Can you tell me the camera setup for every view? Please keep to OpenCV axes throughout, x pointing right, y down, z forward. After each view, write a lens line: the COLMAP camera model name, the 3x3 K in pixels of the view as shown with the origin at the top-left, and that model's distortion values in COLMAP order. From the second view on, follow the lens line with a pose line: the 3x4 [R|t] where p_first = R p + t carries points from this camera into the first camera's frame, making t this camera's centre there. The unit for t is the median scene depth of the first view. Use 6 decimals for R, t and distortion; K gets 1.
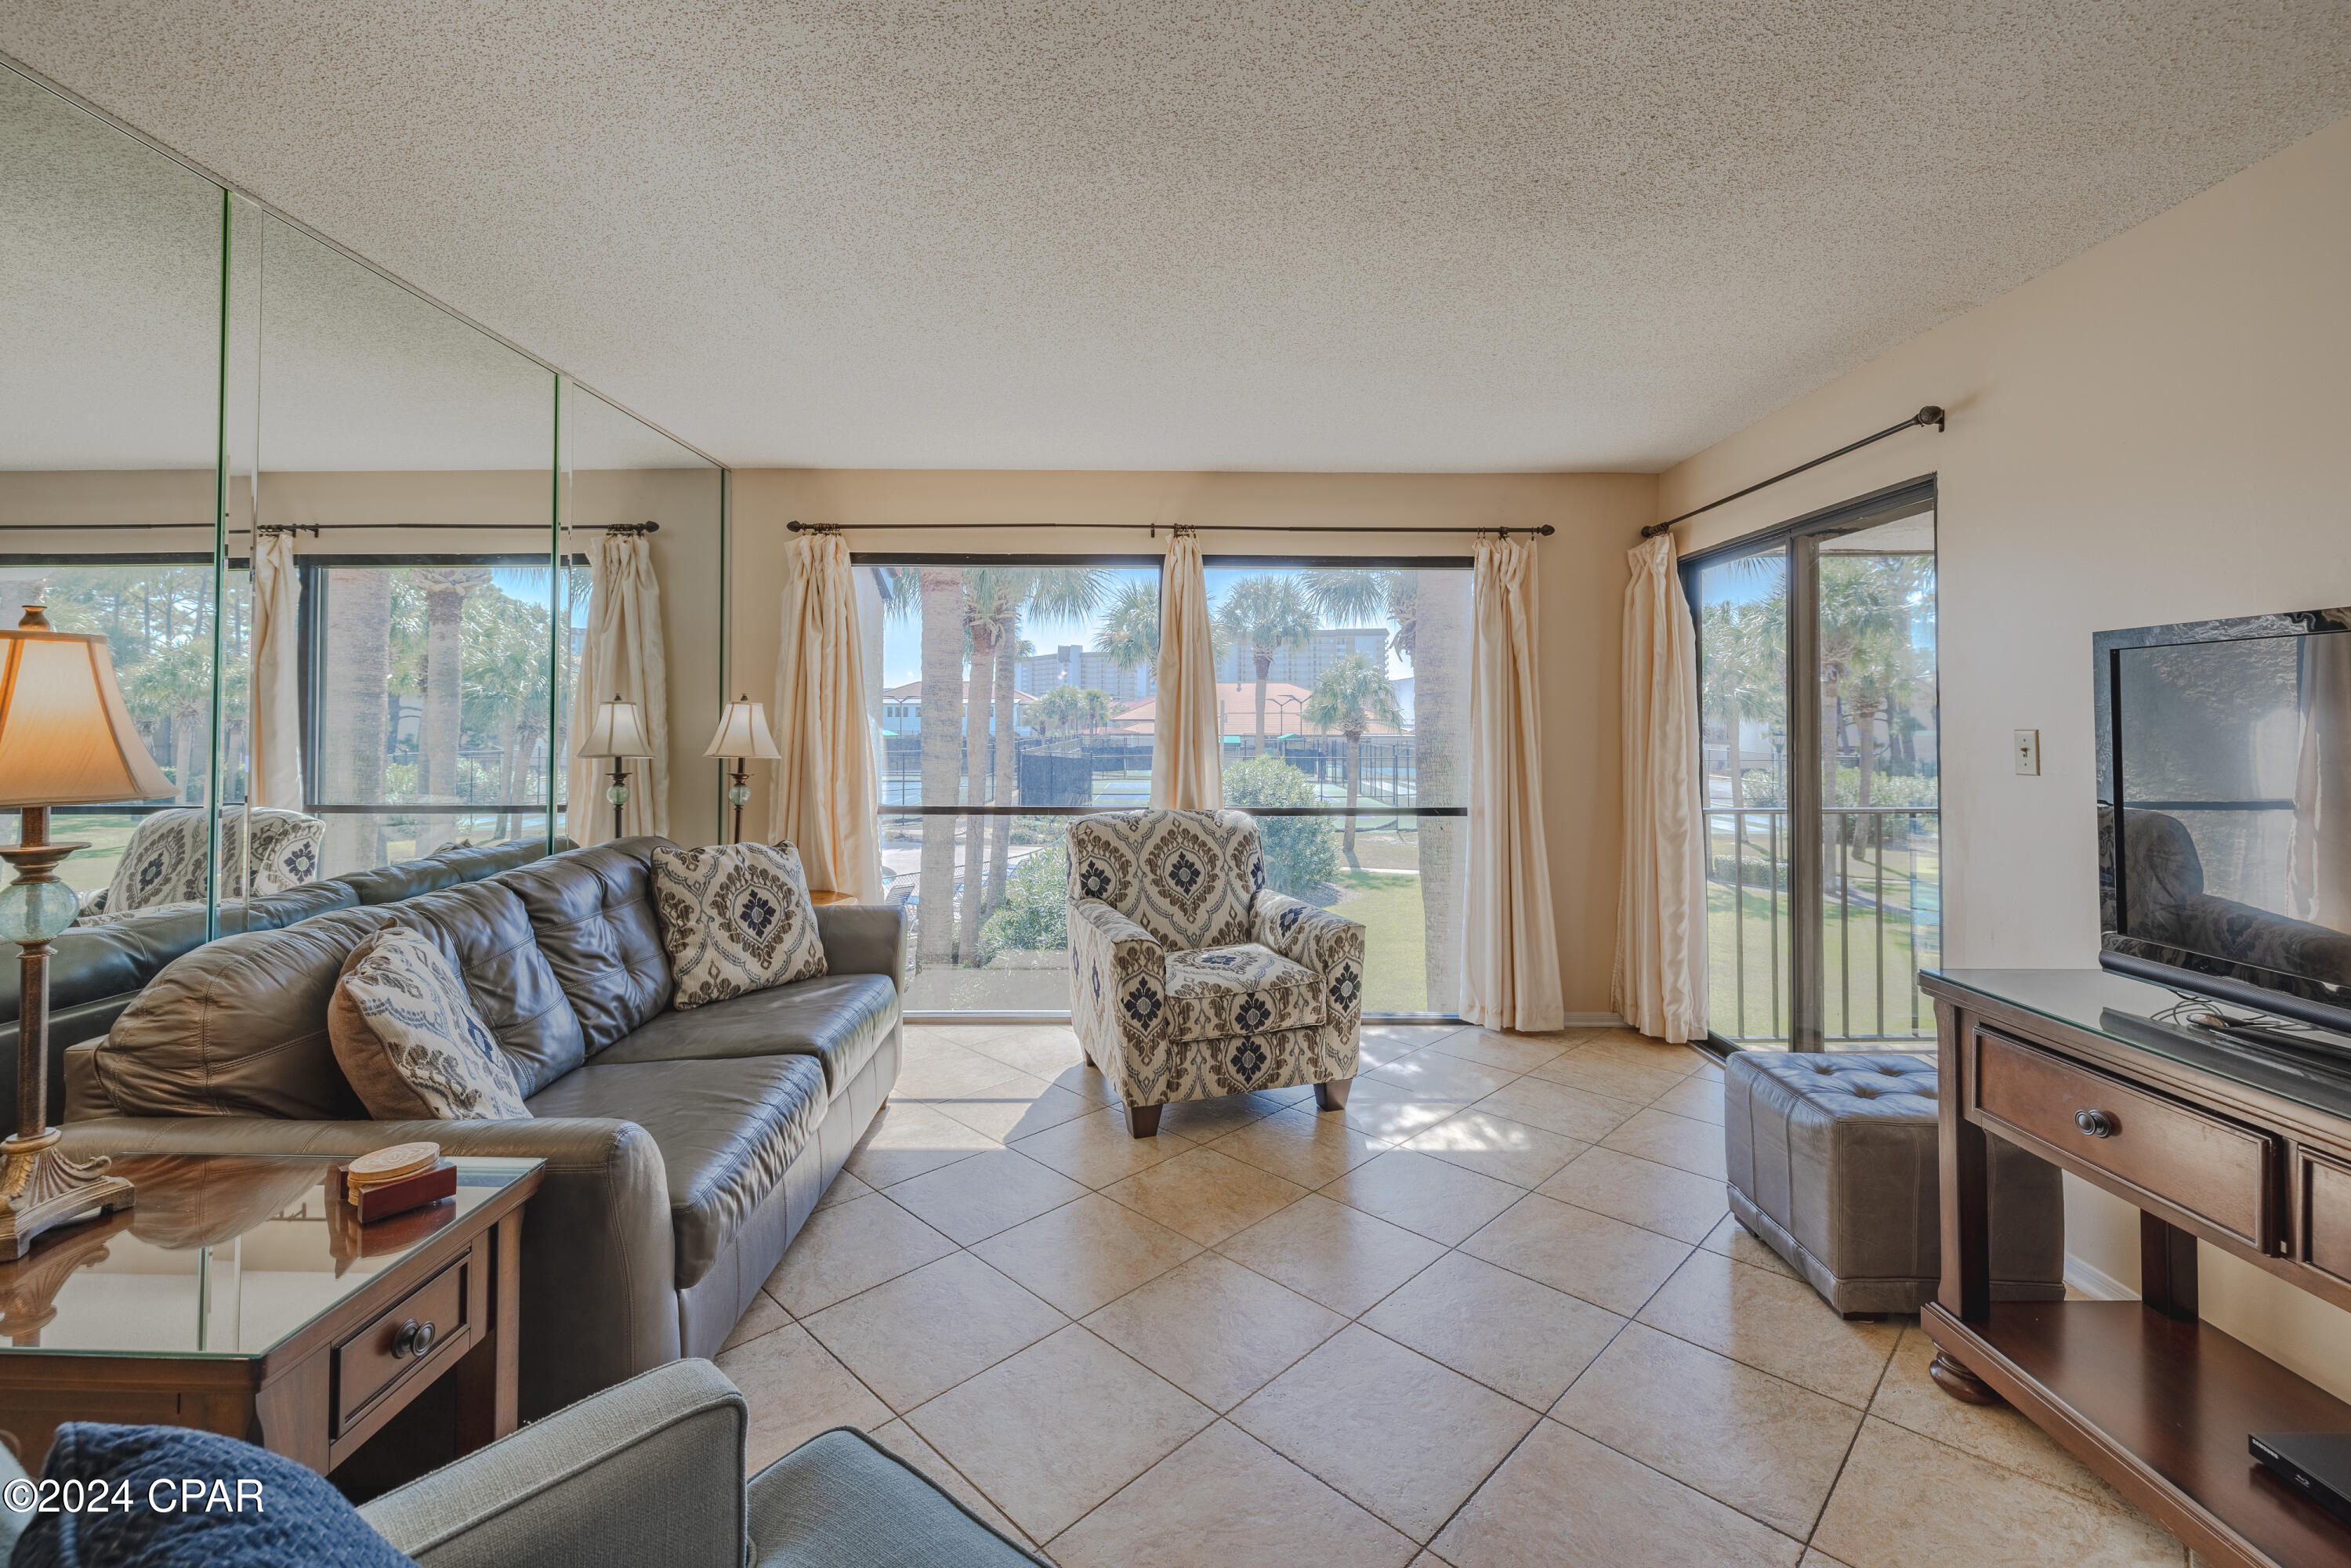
lens RADIAL K [[992.3, 0, 1174.9], [0, 992.3, 698.2], [0, 0, 1]] dist [0.002128, -0.001640]
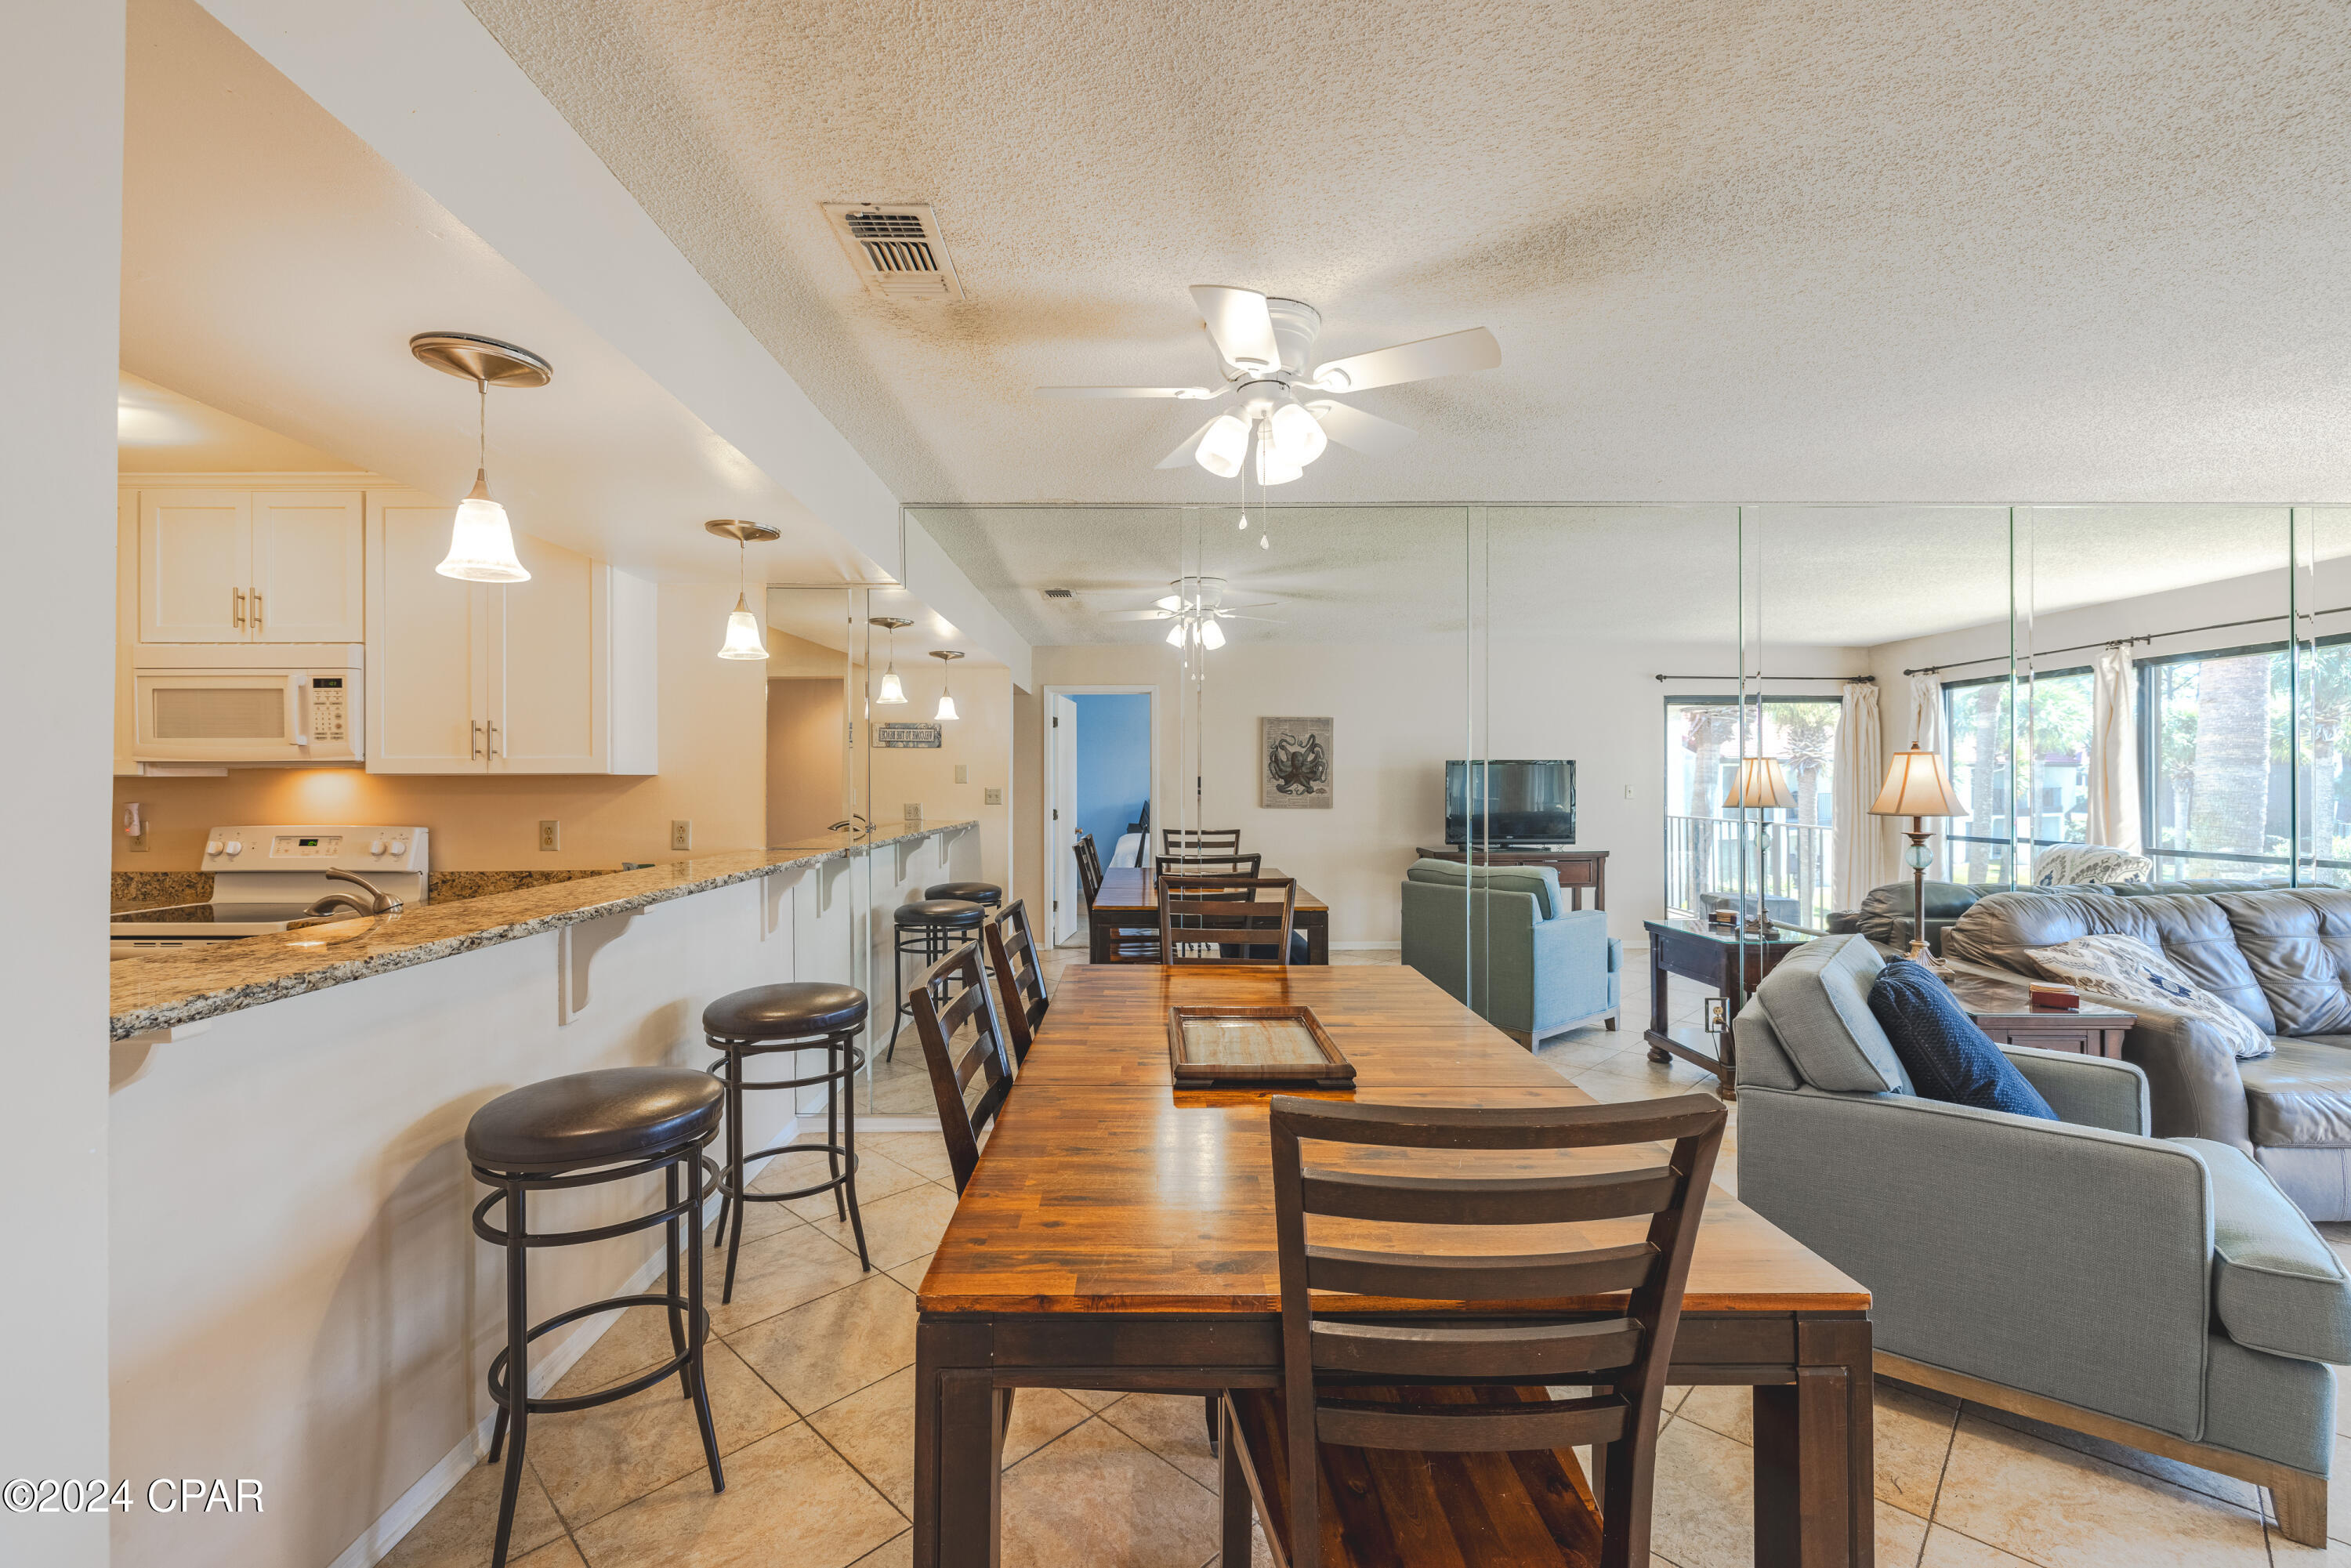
lens RADIAL K [[992.3, 0, 1176.6], [0, 992.3, 787.1], [0, 0, 1]] dist [0.002128, -0.001640]
pose [[0.005342, 0.005607, -0.999970, 0.520257], [0.021368, 0.999755, 0.005720, -0.010410], [0.999757, -0.021397, 0.005221, -0.346165]]
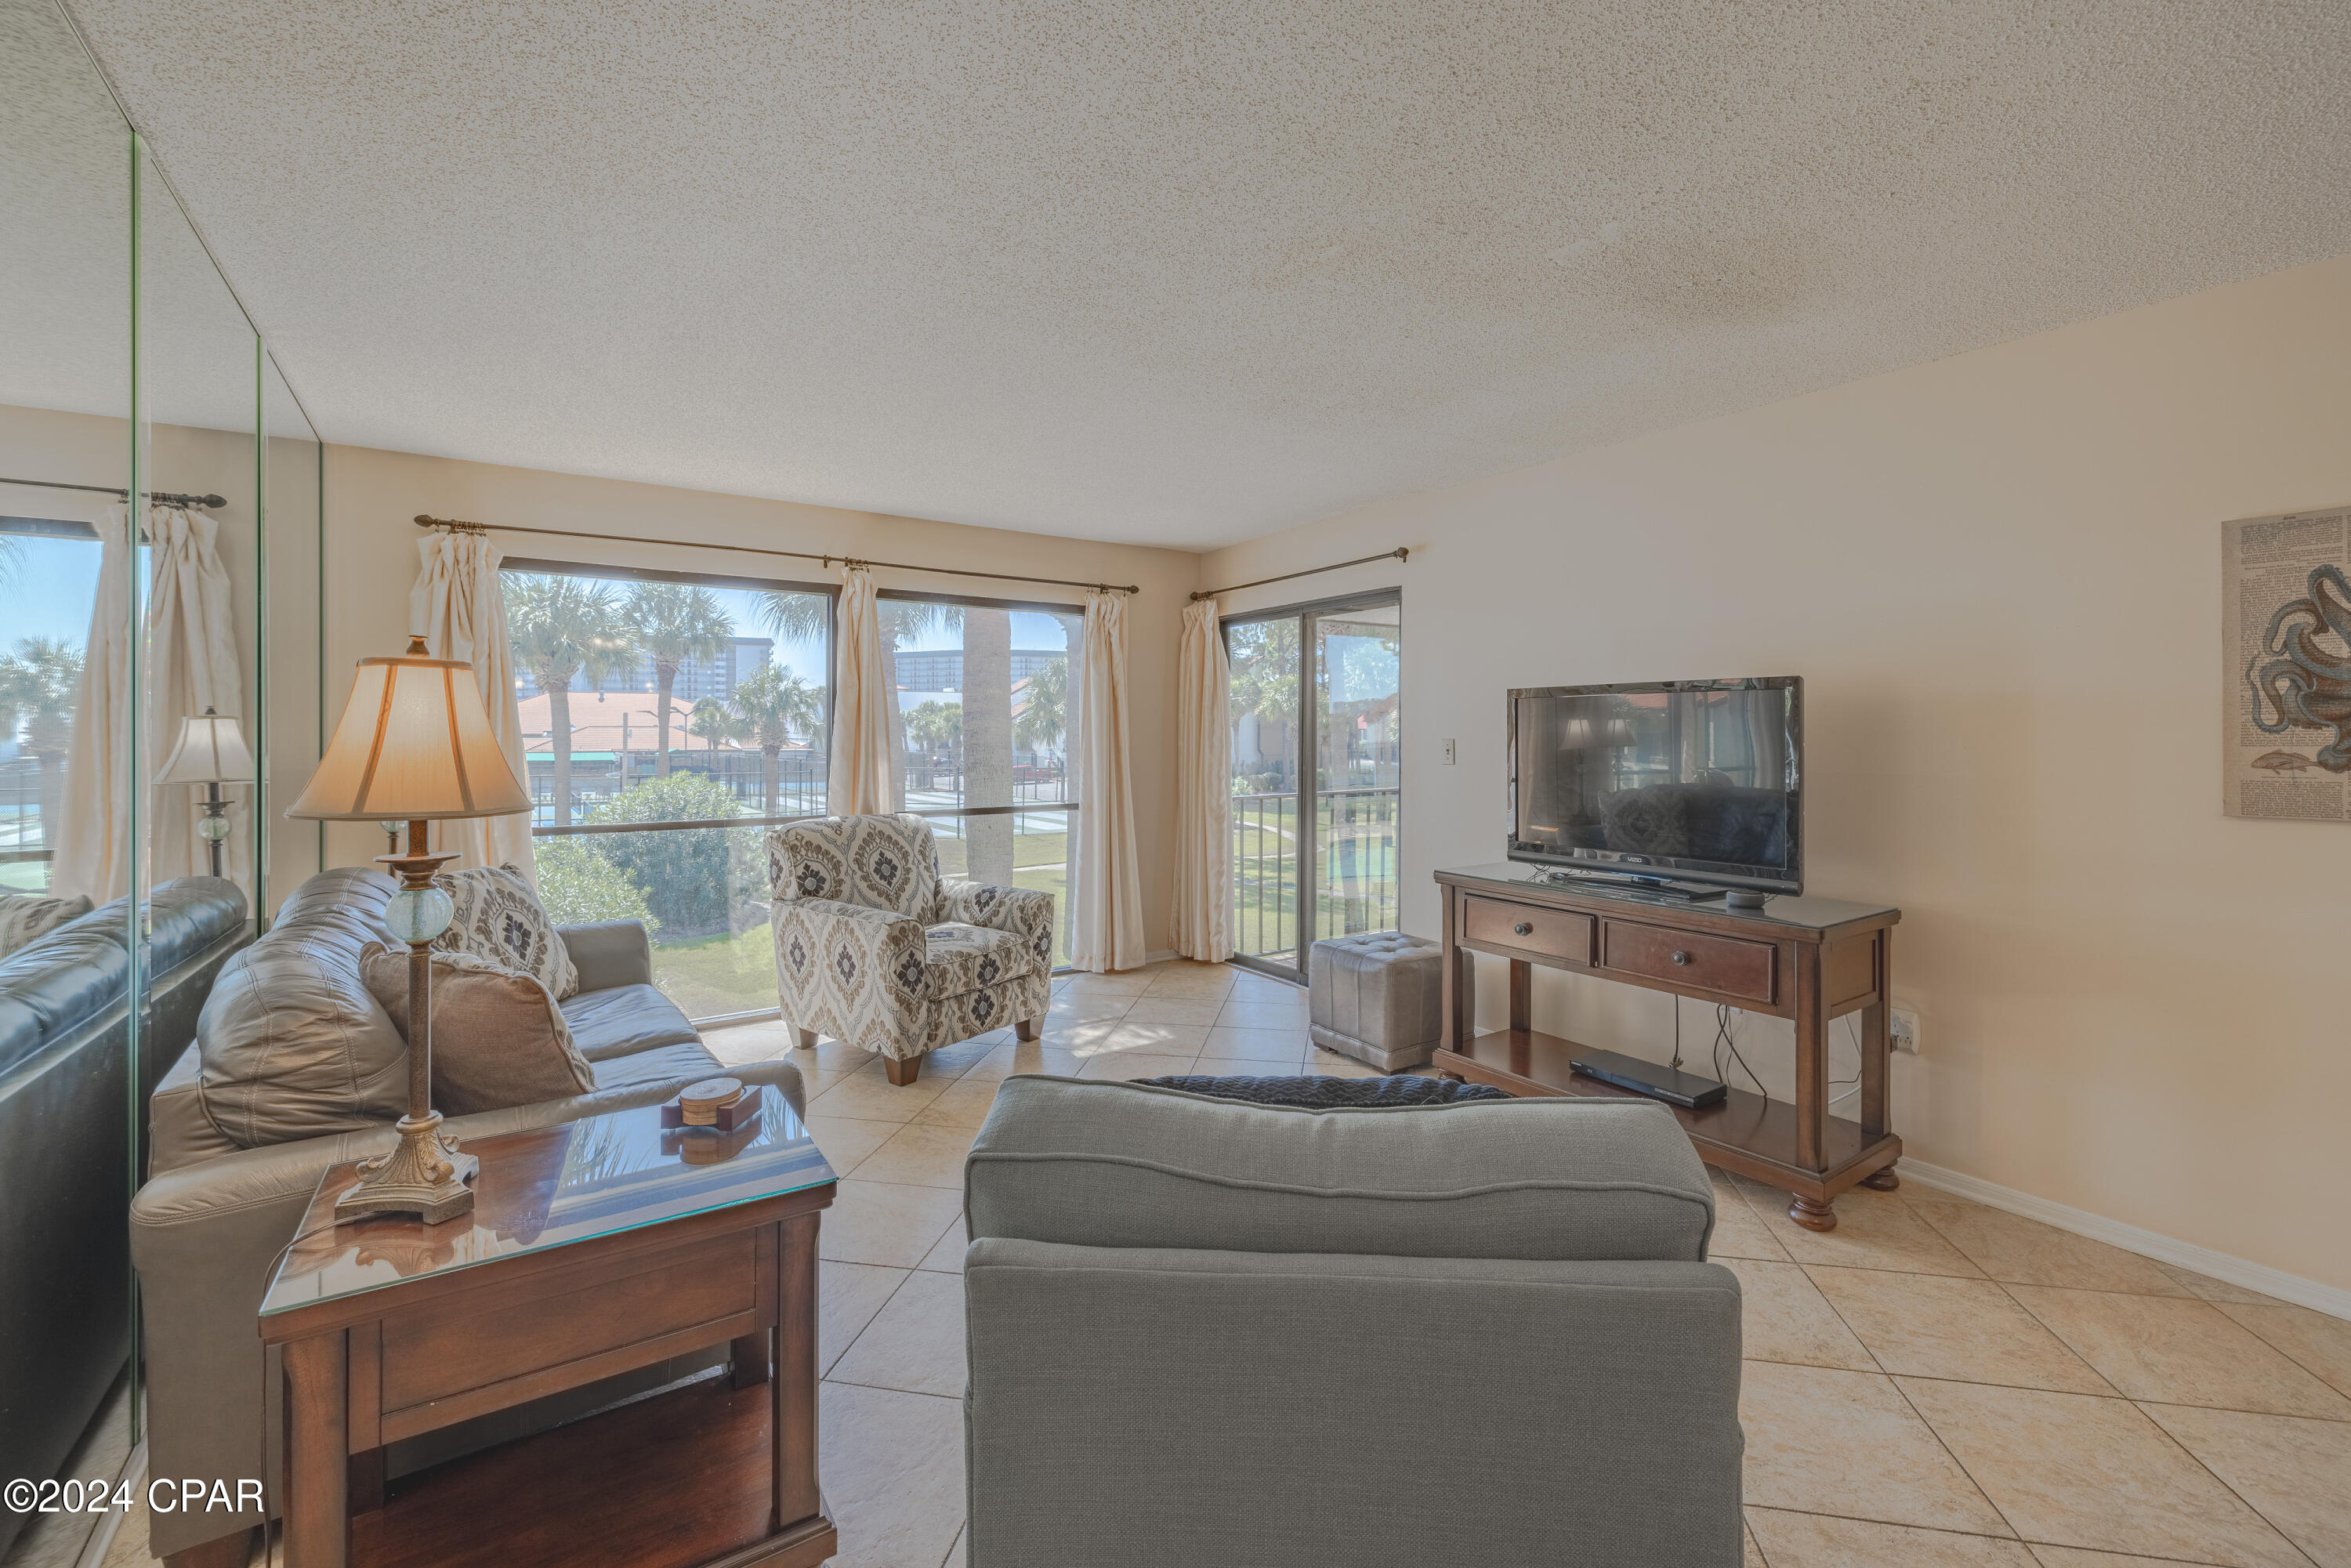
lens RADIAL K [[992.3, 0, 1157.7], [0, 992.3, 736.5], [0, 0, 1]] dist [0.002128, -0.001640]
pose [[0.835126, -0.004768, 0.550038, -0.374691], [-0.008959, 0.999712, 0.022267, -0.004969], [-0.549985, -0.023524, 0.834843, -0.132351]]
